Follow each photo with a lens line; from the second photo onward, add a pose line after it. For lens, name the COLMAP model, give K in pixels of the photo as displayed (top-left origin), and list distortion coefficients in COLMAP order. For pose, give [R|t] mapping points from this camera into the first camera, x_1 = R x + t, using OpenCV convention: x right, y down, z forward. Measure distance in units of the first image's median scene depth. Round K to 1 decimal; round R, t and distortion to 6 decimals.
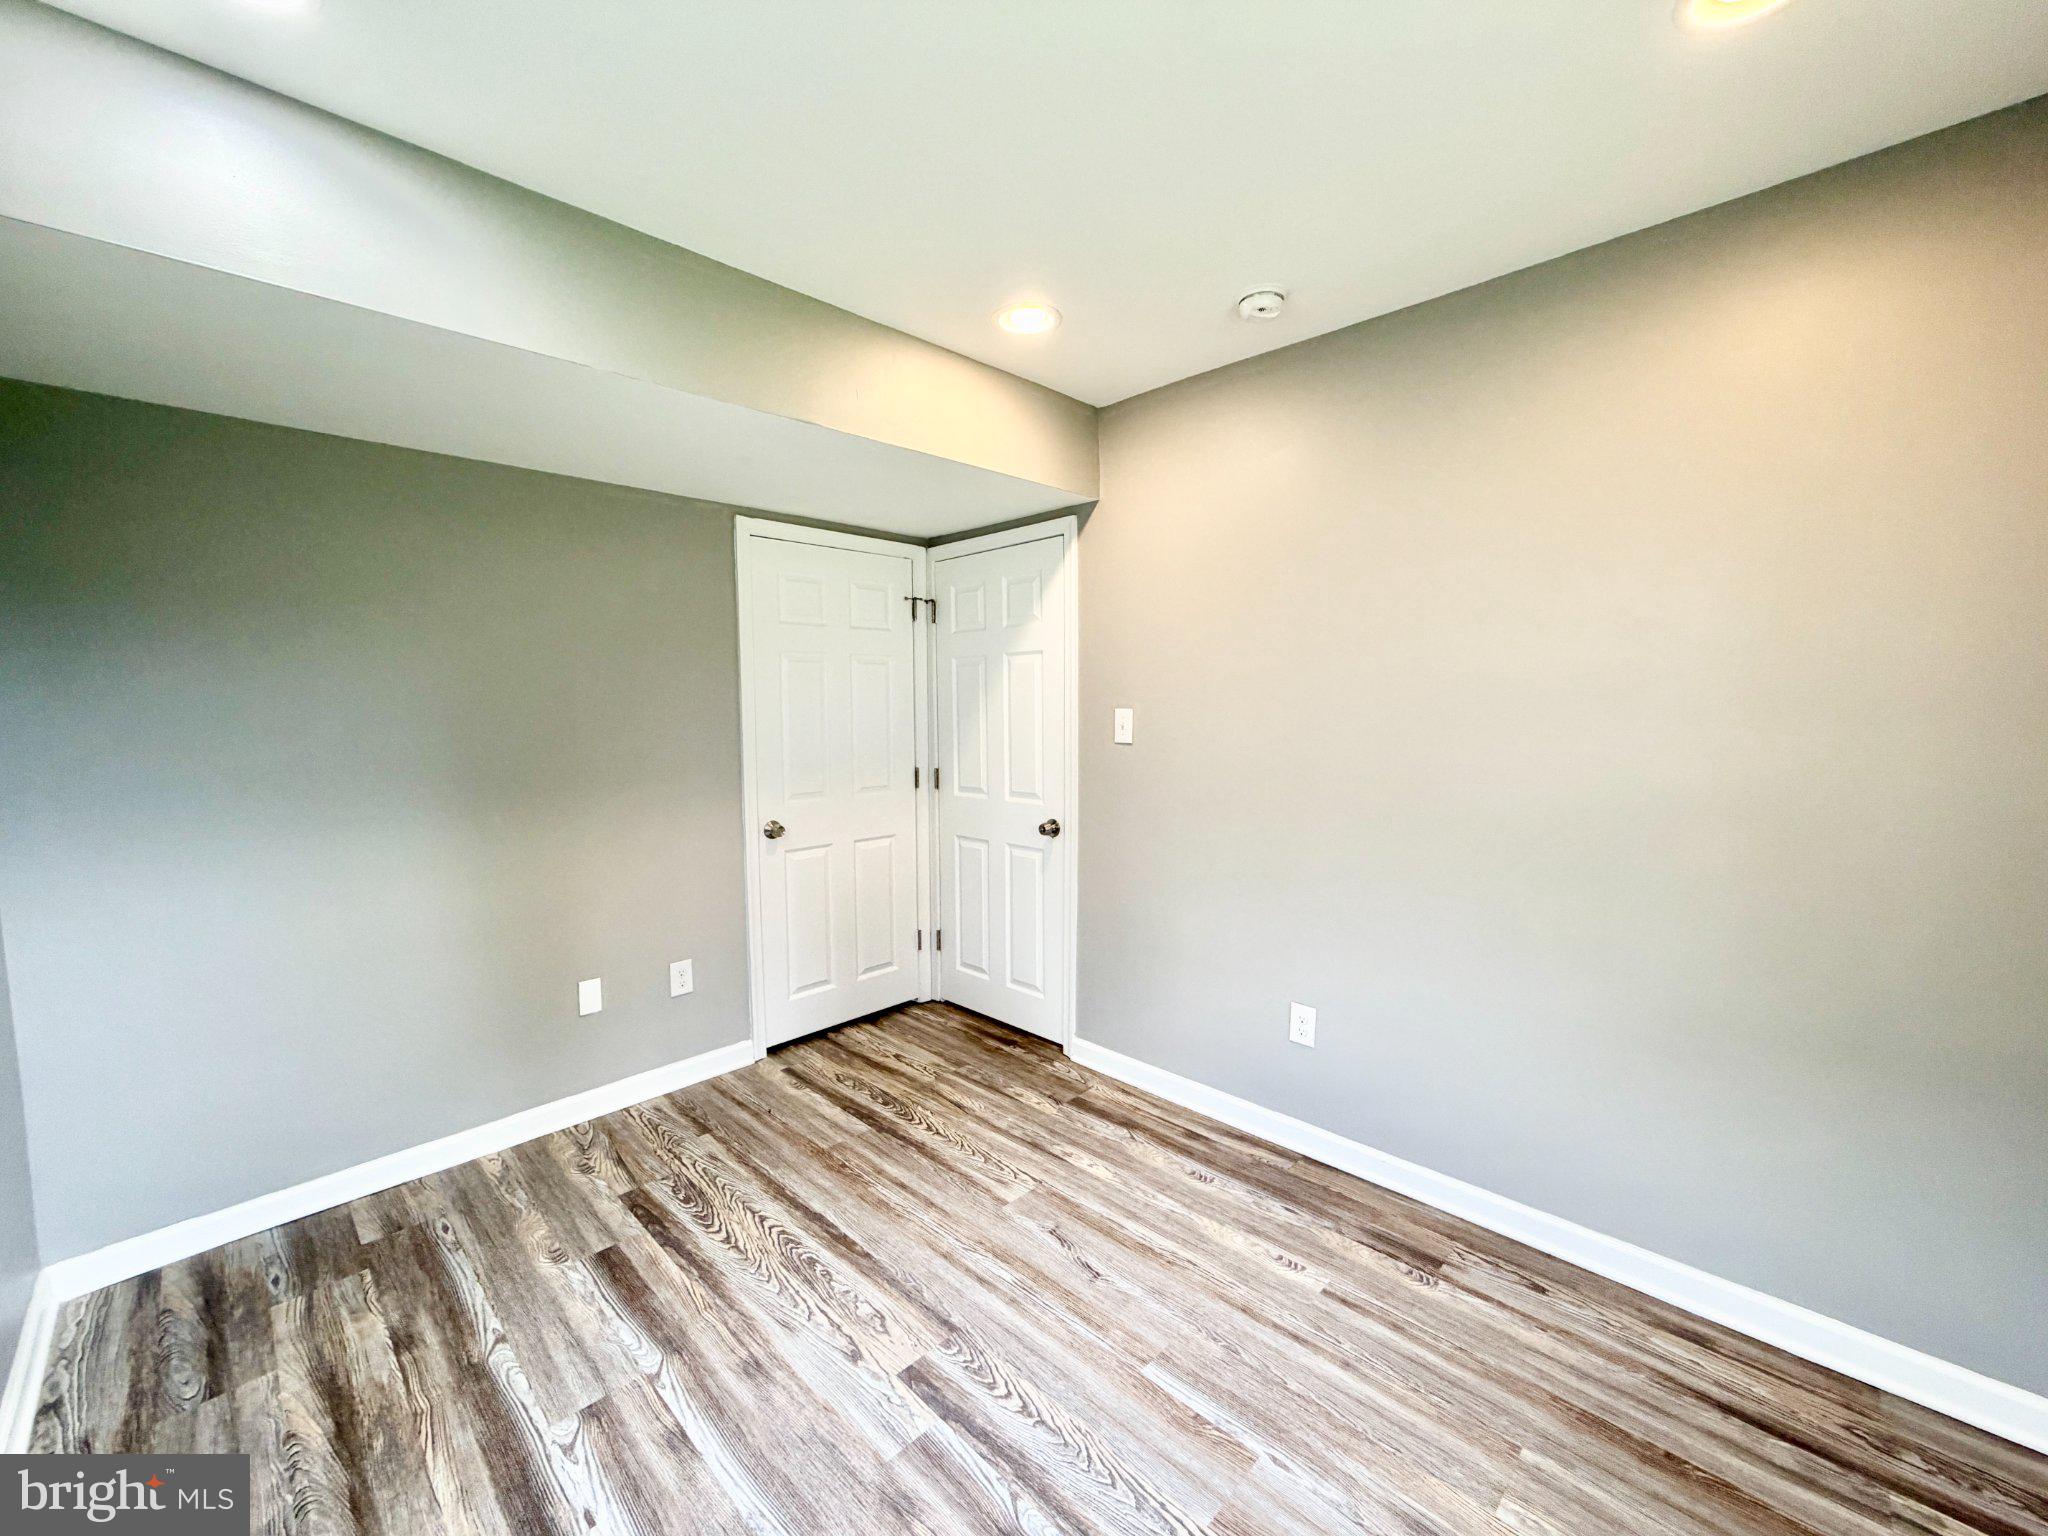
lens RADIAL K [[814.6, 0, 1022.2], [0, 814.6, 768.9], [0, 0, 1]] dist [-0.001875, 0.001003]
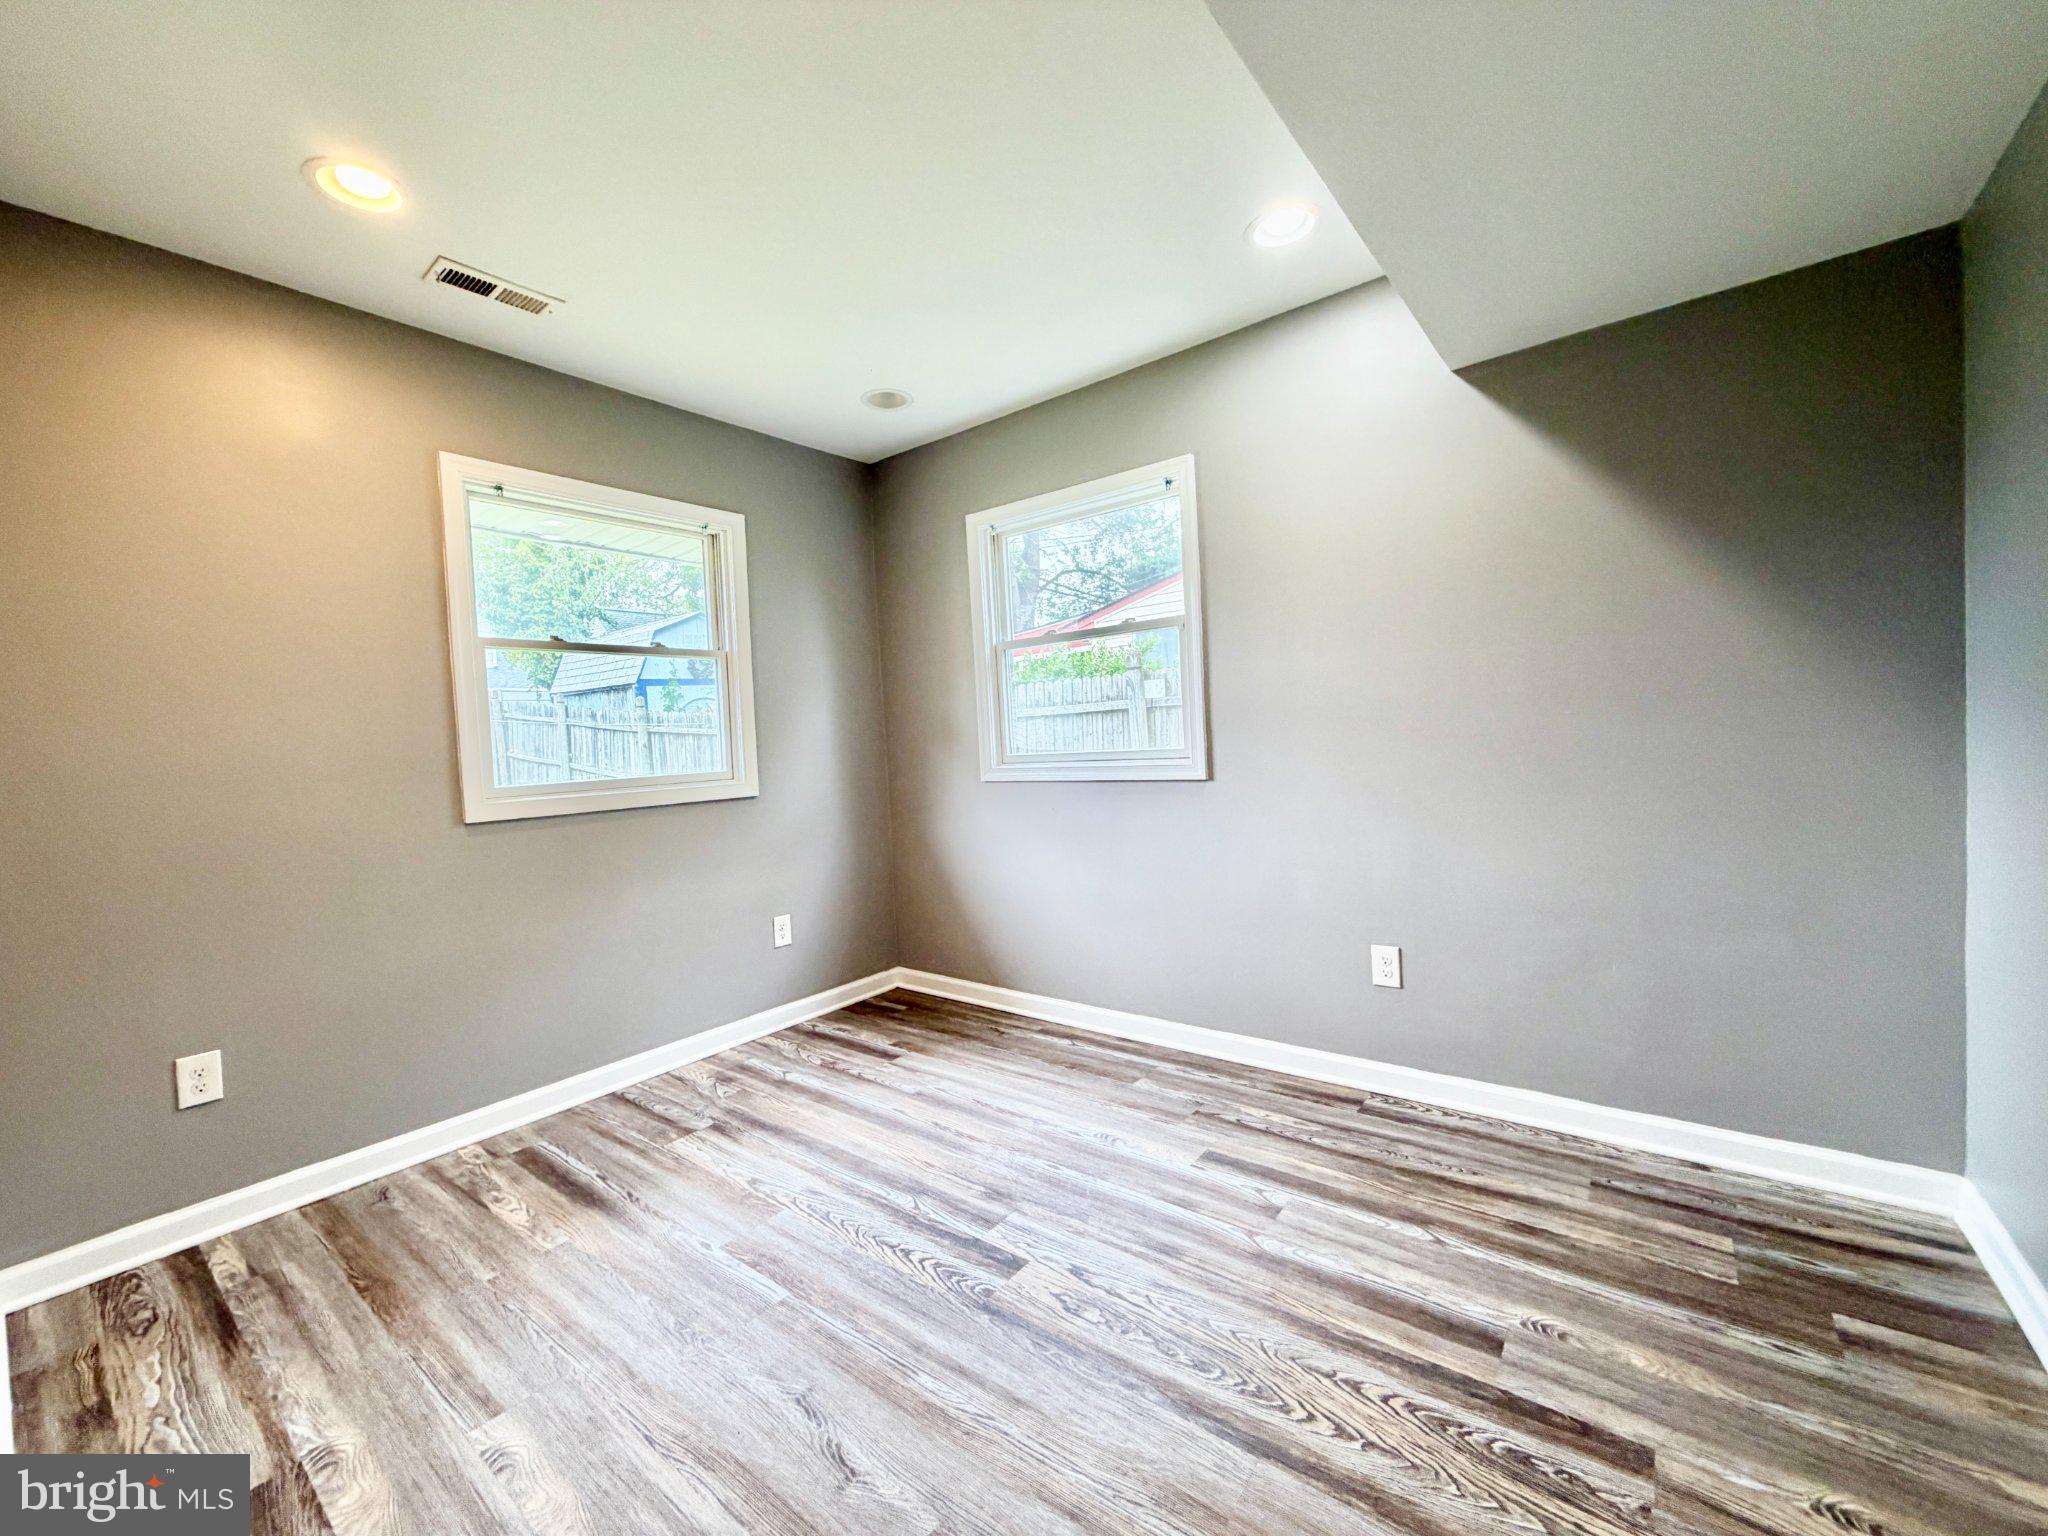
lens RADIAL K [[814.6, 0, 1028.1], [0, 814.6, 766.2], [0, 0, 1]] dist [-0.001875, 0.001003]
pose [[-0.990724, 0.059530, -0.122159, -0.056799], [0.045510, 0.992379, 0.114514, -0.008989], [0.128045, 0.107893, -0.985882, 1.789765]]
